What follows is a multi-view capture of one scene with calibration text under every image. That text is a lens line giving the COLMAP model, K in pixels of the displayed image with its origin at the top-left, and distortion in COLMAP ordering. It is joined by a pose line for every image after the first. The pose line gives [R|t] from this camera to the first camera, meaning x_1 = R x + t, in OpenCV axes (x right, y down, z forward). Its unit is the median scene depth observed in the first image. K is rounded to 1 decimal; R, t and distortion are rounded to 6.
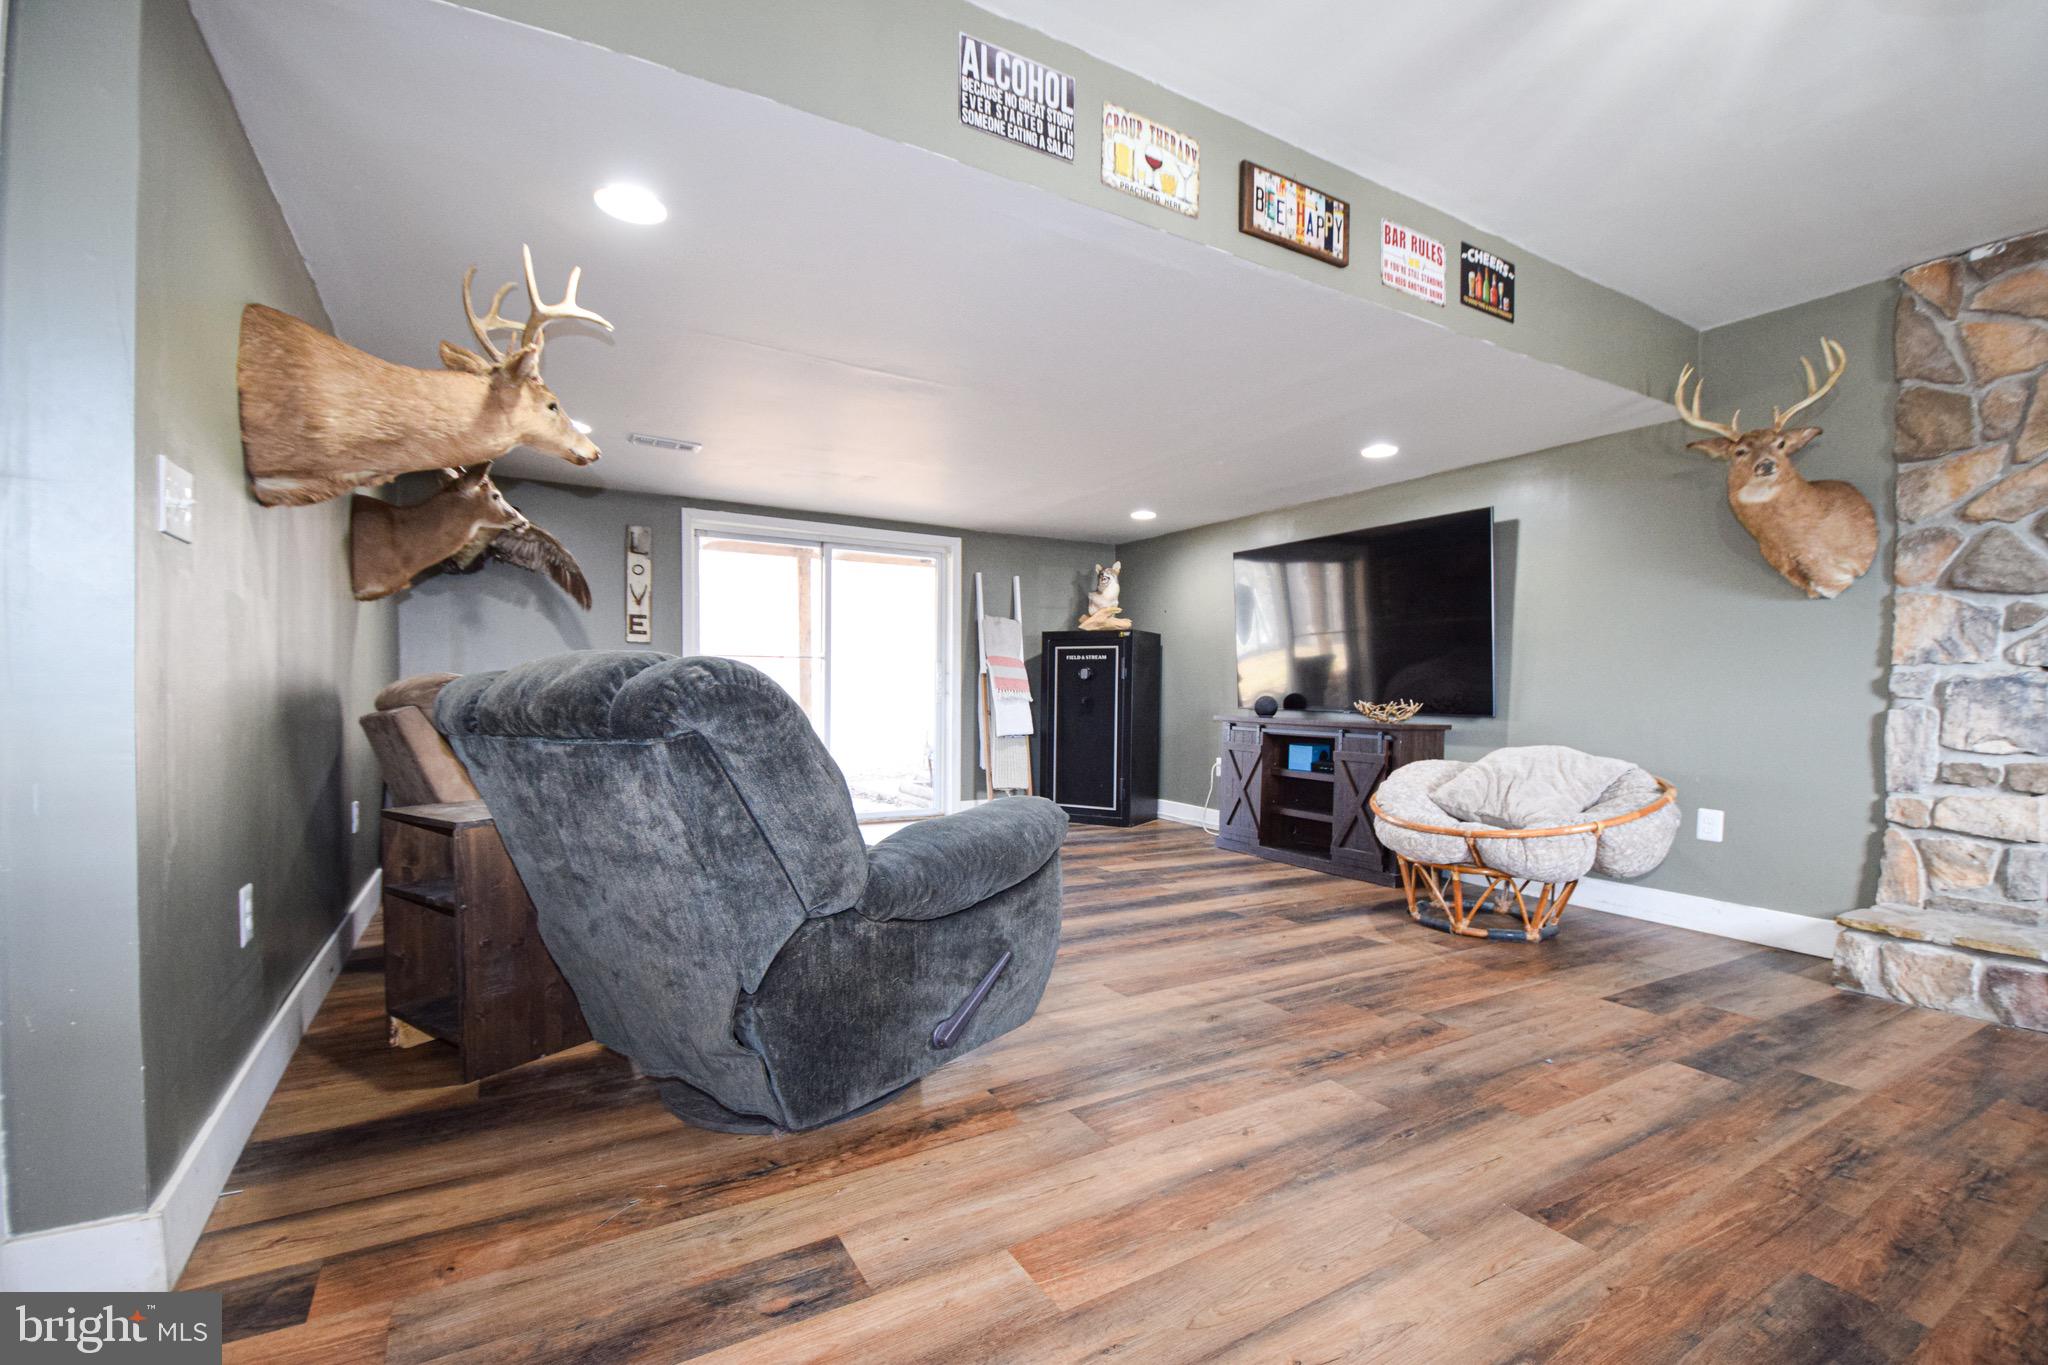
lens RADIAL K [[912.4, 0, 1040.3], [0, 912.4, 703.7], [0, 0, 1]] dist [-0.004762, -0.010330]
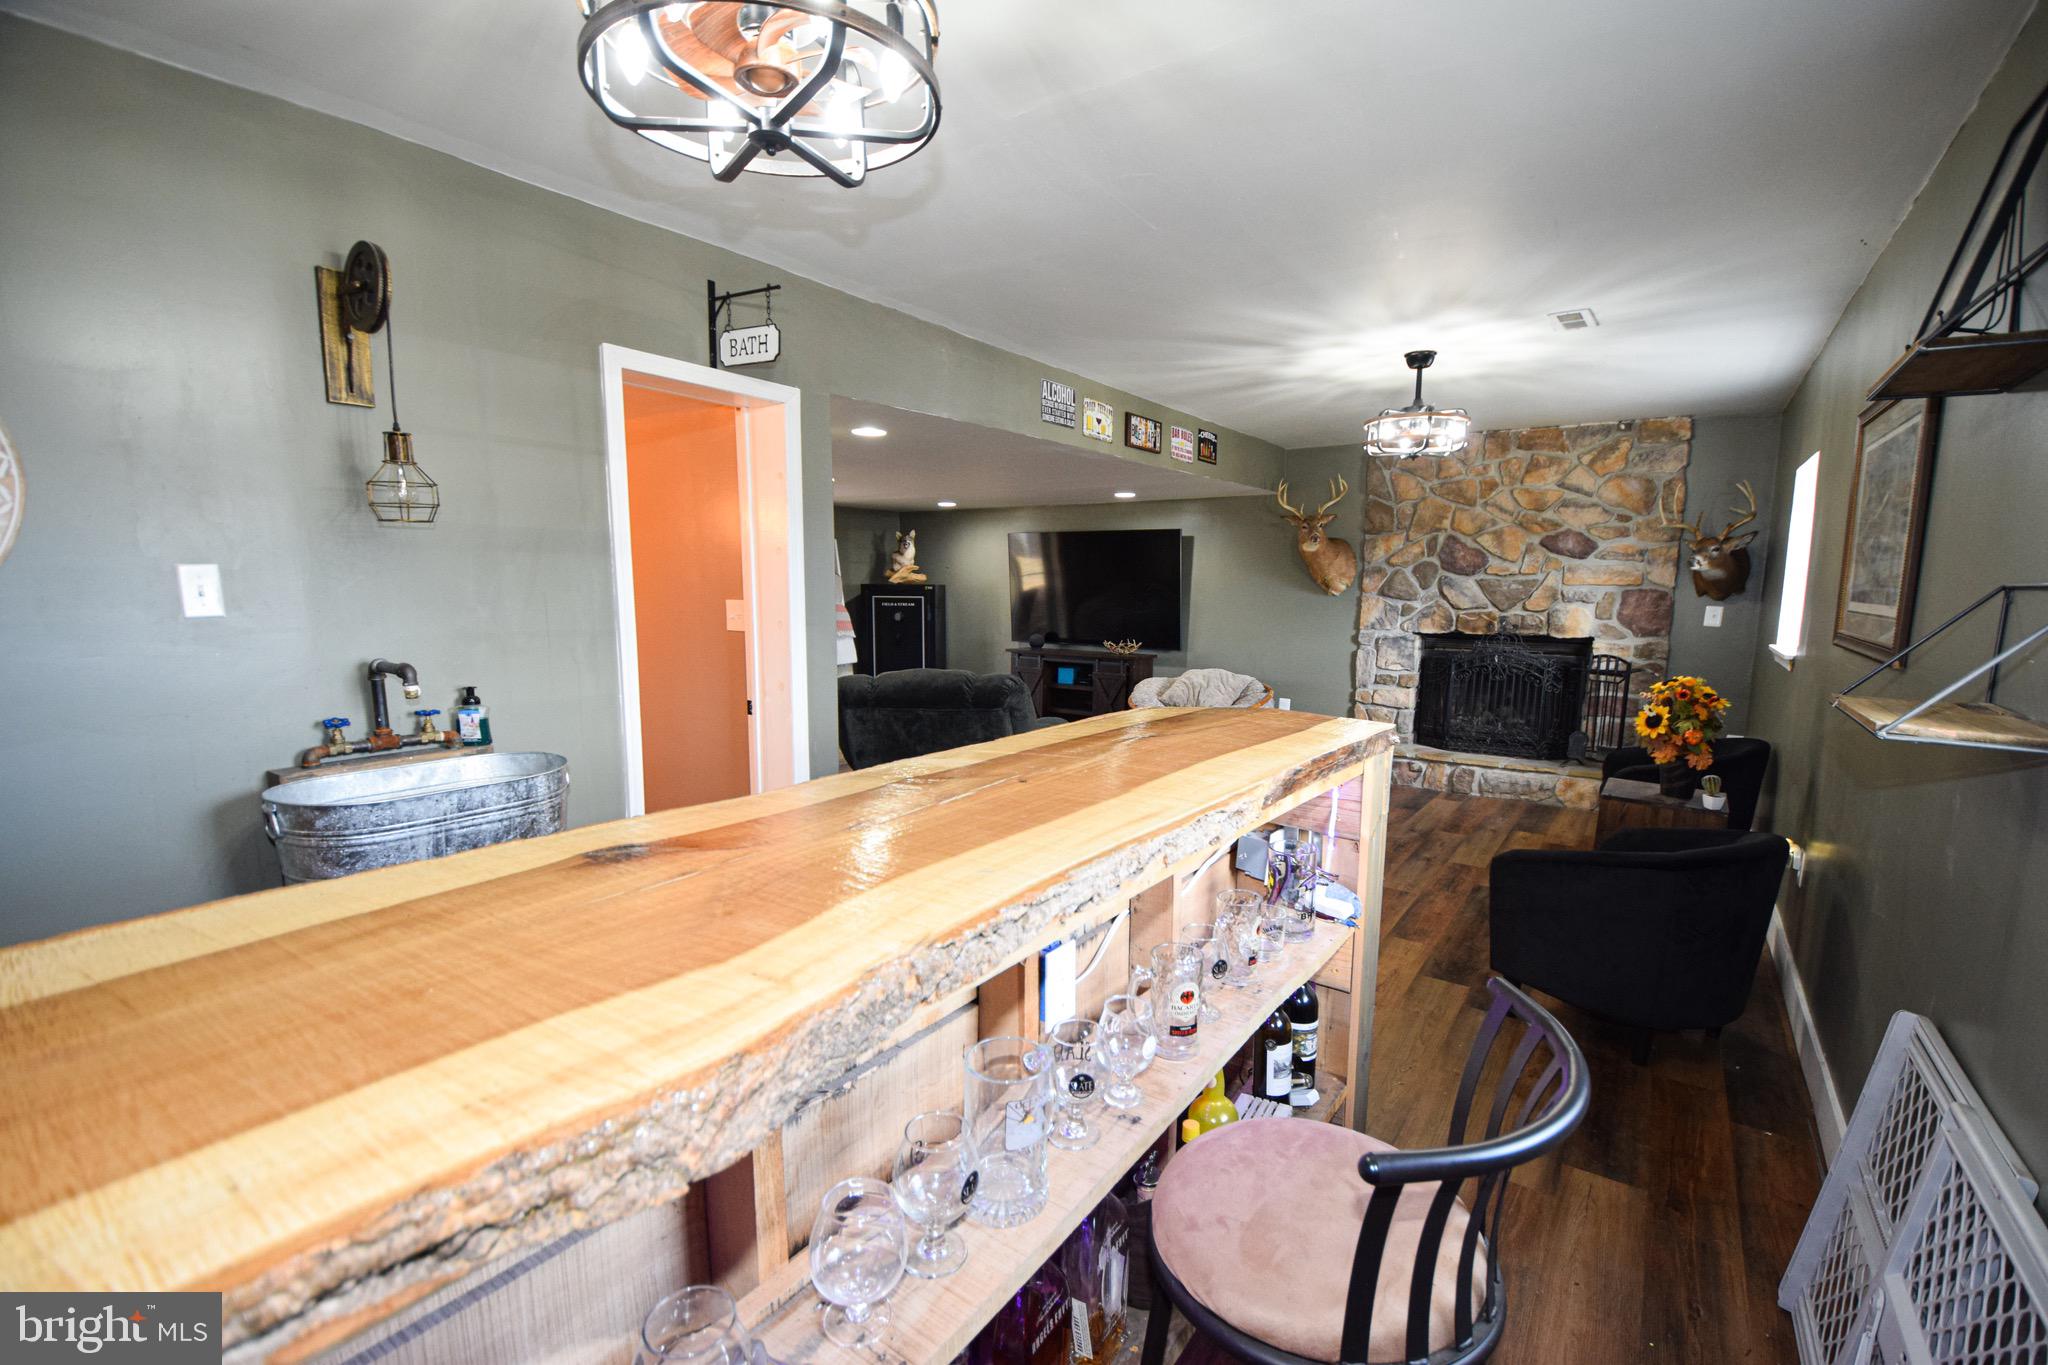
lens RADIAL K [[912.4, 0, 1029.2], [0, 912.4, 693.8], [0, 0, 1]] dist [-0.004762, -0.010330]
pose [[0.916669, -0.051753, 0.396281, -0.707657], [0.007970, 0.993750, 0.111344, -0.150971], [-0.399567, -0.098907, 0.911353, -0.746227]]
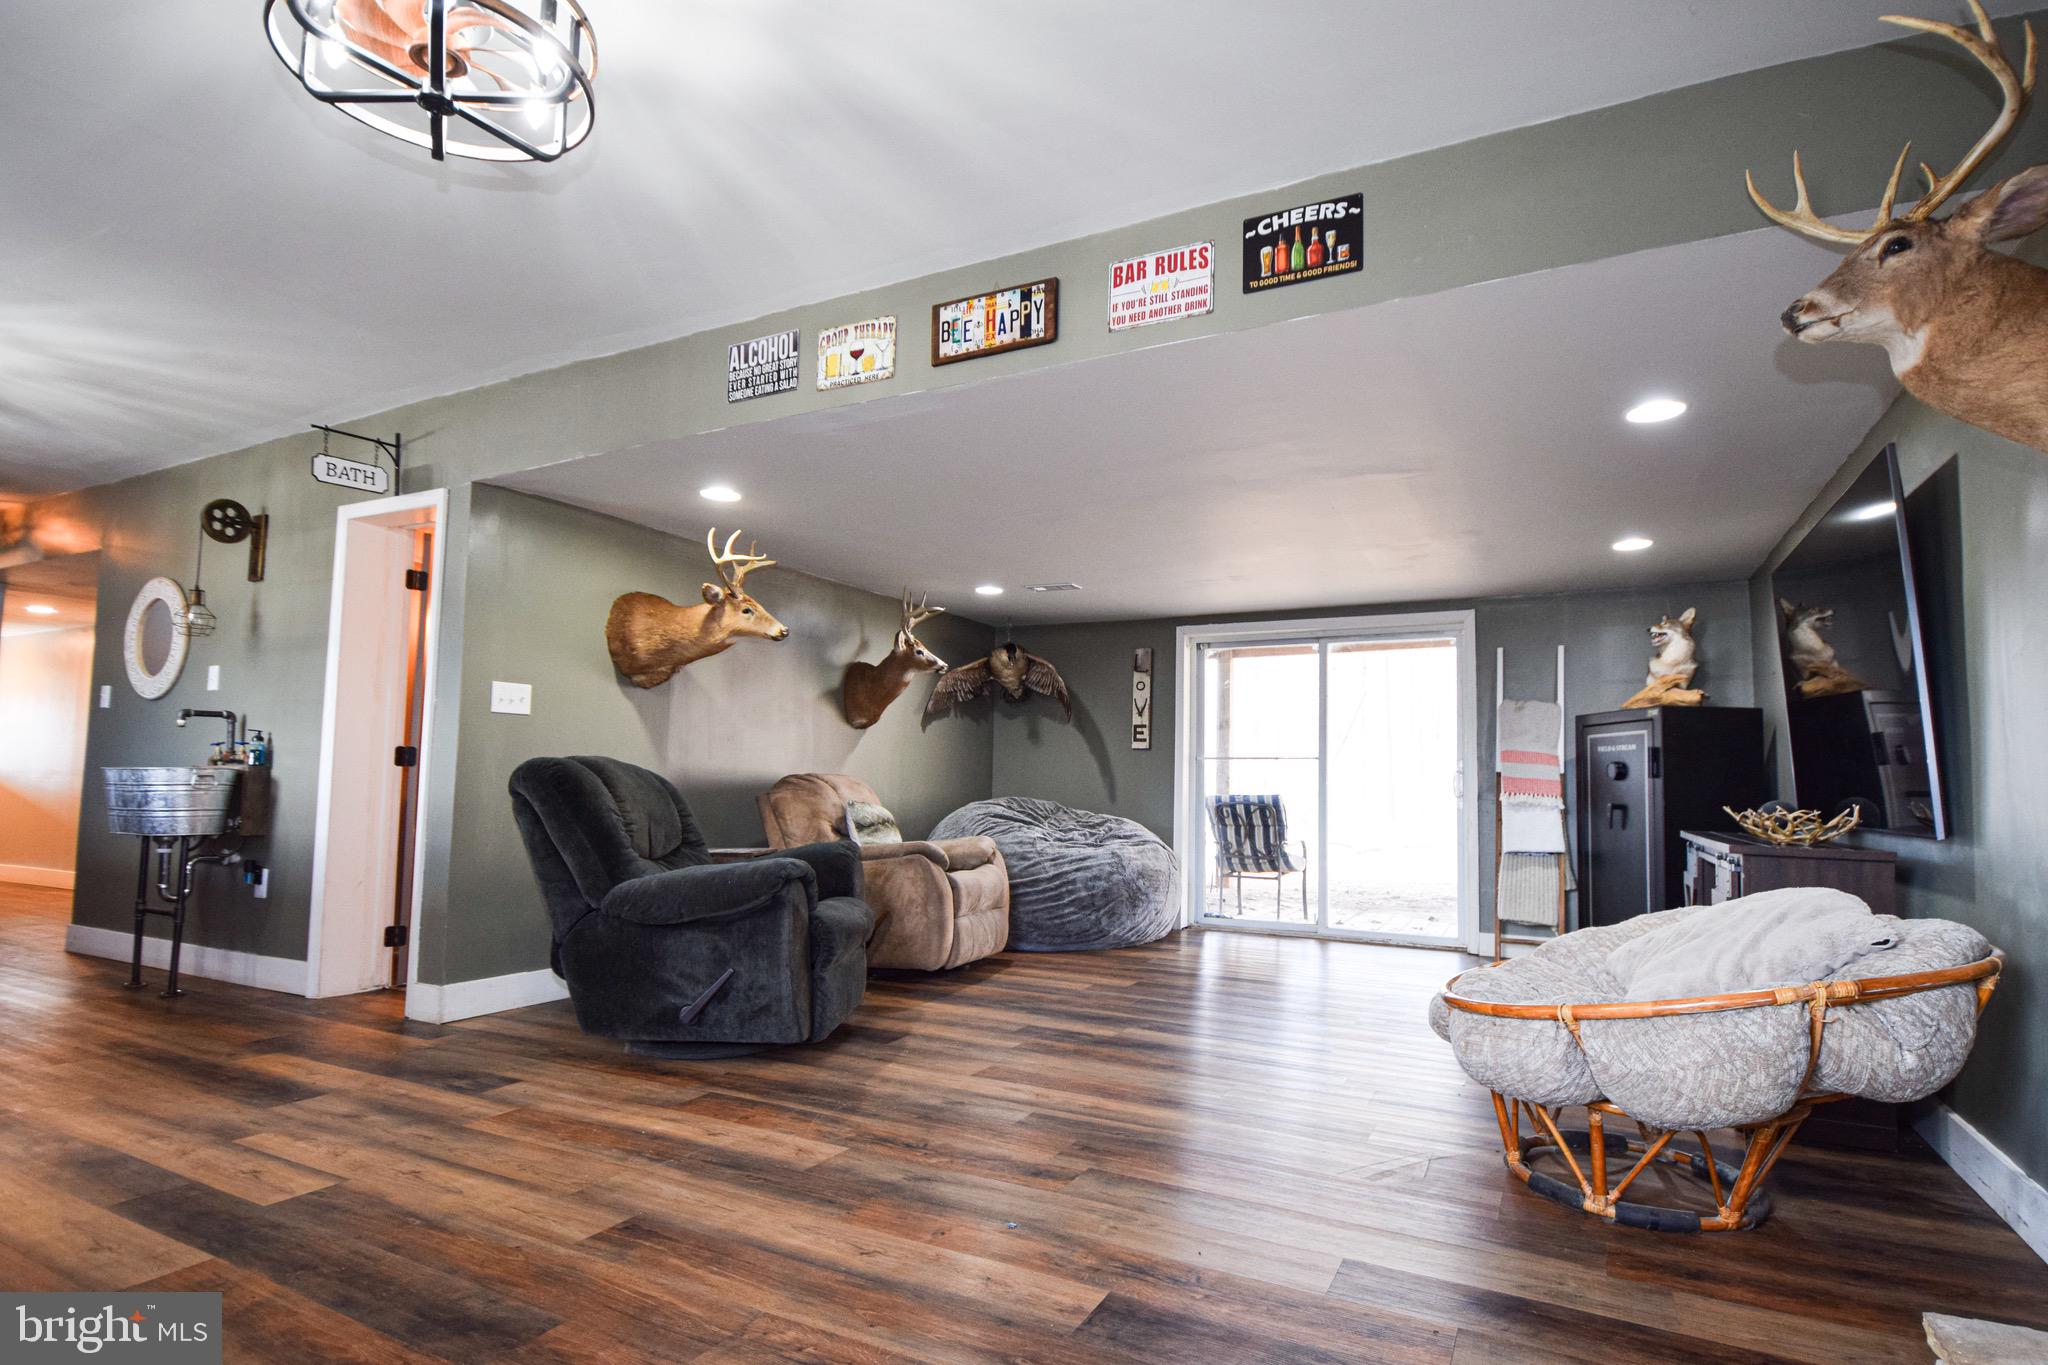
lens RADIAL K [[1040.8, 0, 1042.4], [0, 1040.8, 693.7], [0, 0, 1]] dist [0.000771, -0.001310]
pose [[0.525852, -0.079545, -0.846848, 1.109433], [-0.024235, 0.993812, -0.108399, 0.014594], [0.850231, 0.077525, 0.520670, 0.392898]]
